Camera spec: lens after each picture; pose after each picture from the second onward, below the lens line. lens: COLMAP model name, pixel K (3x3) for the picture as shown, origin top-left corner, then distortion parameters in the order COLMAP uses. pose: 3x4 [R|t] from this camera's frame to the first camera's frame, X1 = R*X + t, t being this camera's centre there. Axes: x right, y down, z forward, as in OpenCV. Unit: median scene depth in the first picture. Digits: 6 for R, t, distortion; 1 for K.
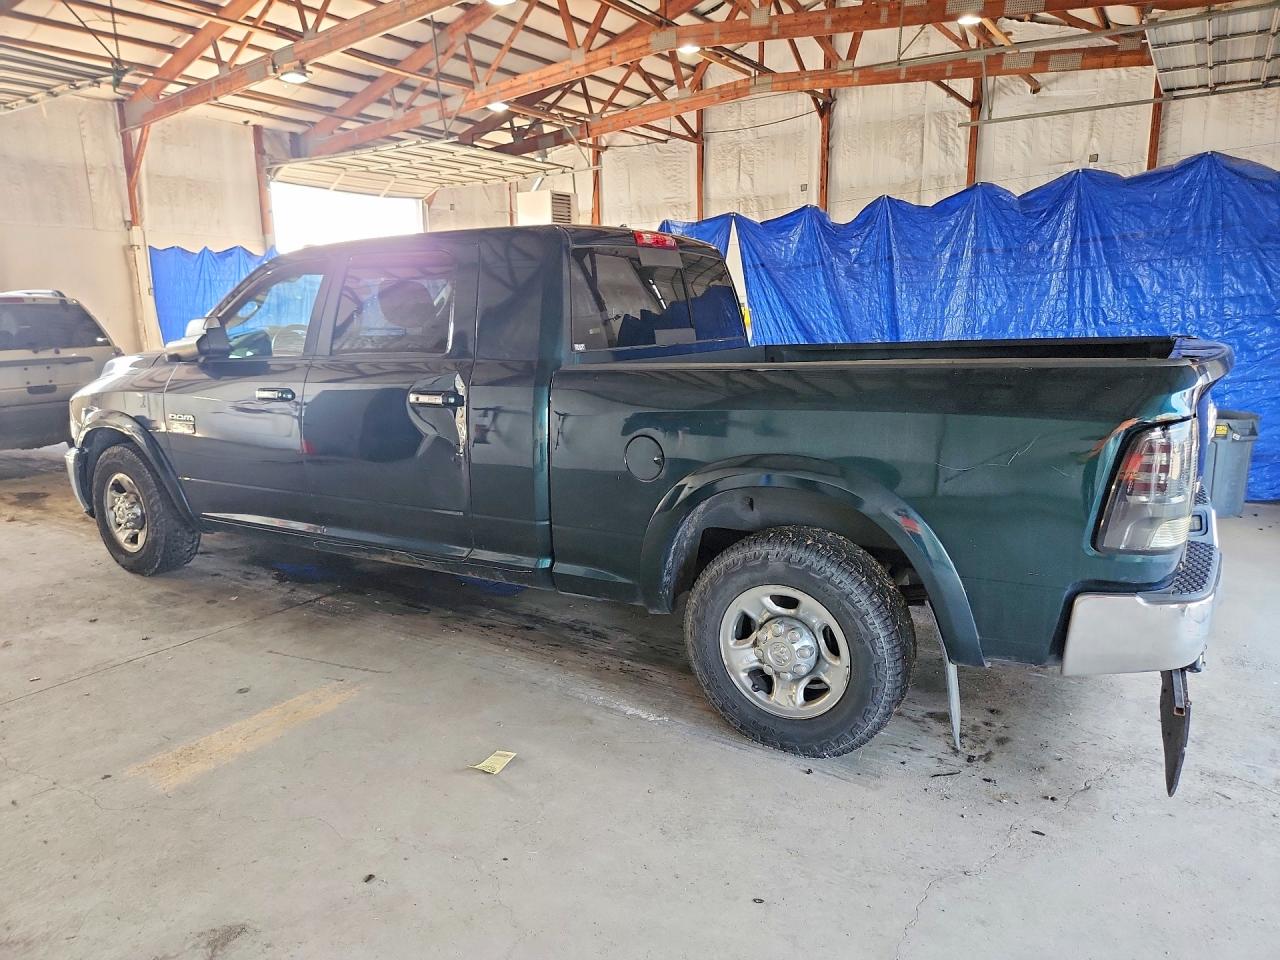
lens RADIAL K [[868.4, 0, 635.7], [0, 868.4, 477.2], [0, 0, 1]] dist [0.059935, -0.050562]
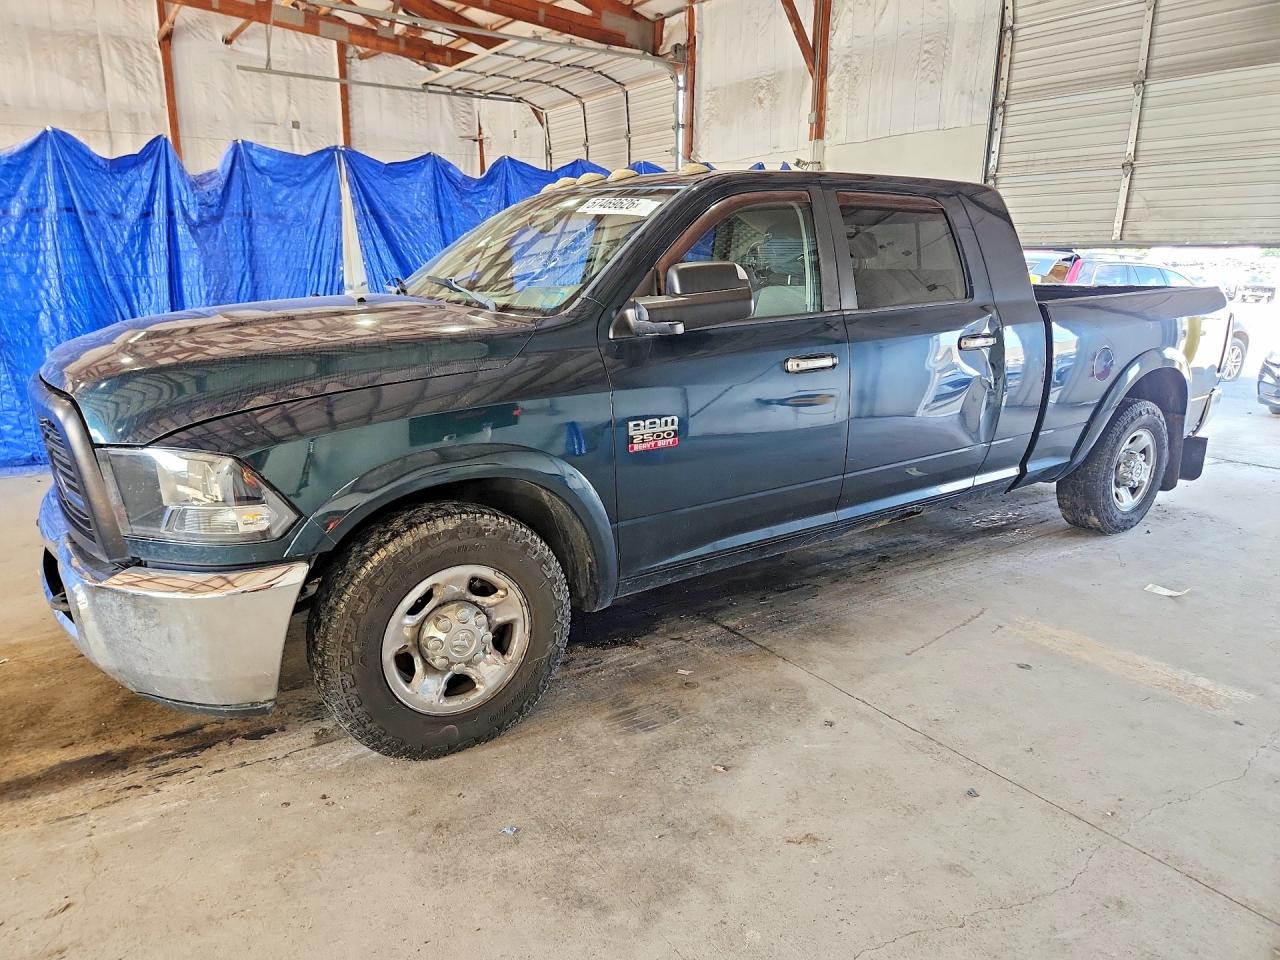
lens RADIAL K [[868.4, 0, 635.7], [0, 868.4, 477.2], [0, 0, 1]] dist [0.059935, -0.050562]
pose [[0.379816, -0.202156, 0.902703, -1.088900], [0.168124, 0.974663, 0.147532, -0.121659], [-0.909656, 0.095731, 0.404180, 0.764516]]
